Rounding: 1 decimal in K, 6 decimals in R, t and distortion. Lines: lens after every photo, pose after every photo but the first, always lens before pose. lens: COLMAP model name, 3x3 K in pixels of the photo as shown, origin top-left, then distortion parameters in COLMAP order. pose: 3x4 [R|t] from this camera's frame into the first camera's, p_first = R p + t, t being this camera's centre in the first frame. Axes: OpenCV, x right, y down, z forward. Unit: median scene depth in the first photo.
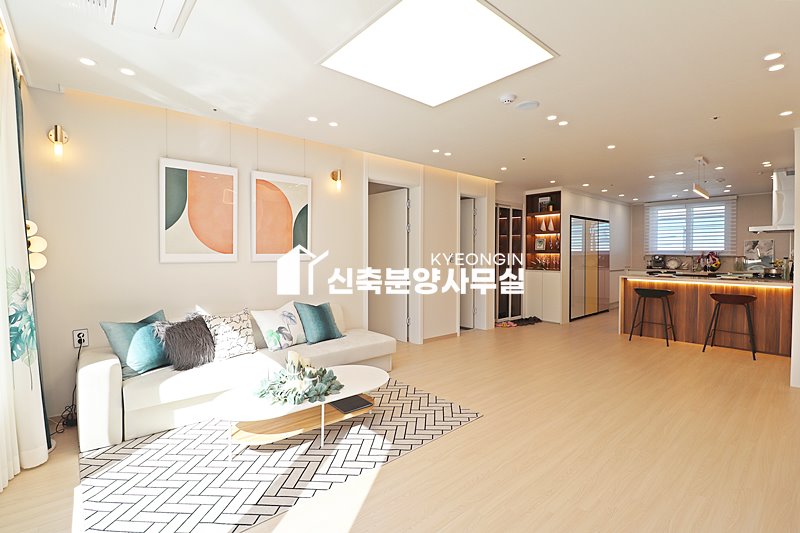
lens RADIAL K [[372.1, 0, 403.9], [0, 372.1, 258.8], [0, 0, 1]] dist [-0.024607, -0.000657]
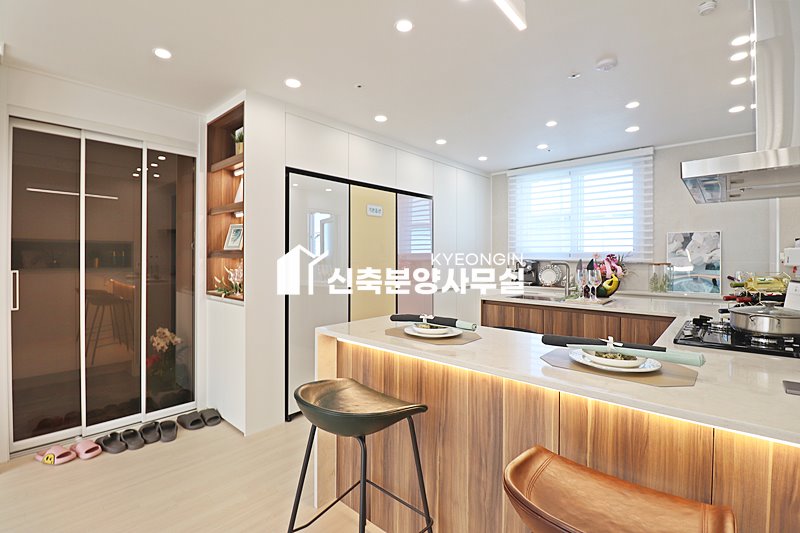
lens RADIAL K [[372.1, 0, 403.9], [0, 372.1, 258.8], [0, 0, 1]] dist [-0.024607, -0.000657]
pose [[0.991435, -0.003278, 0.130562, 0.478668], [0.004154, 0.999971, -0.006443, -0.010765], [-0.130537, 0.006930, 0.991419, 0.512848]]
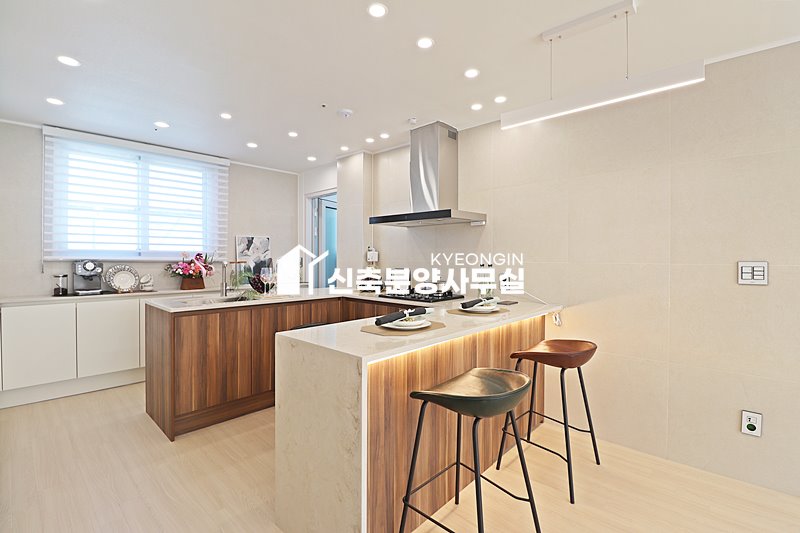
lens RADIAL K [[372.1, 0, 403.9], [0, 372.1, 258.8], [0, 0, 1]] dist [-0.024607, -0.000657]
pose [[-0.117601, -0.007155, 0.993035, 0.273463], [0.006738, 0.999945, 0.008003, -0.014084], [-0.993038, 0.007632, -0.117547, 0.770314]]
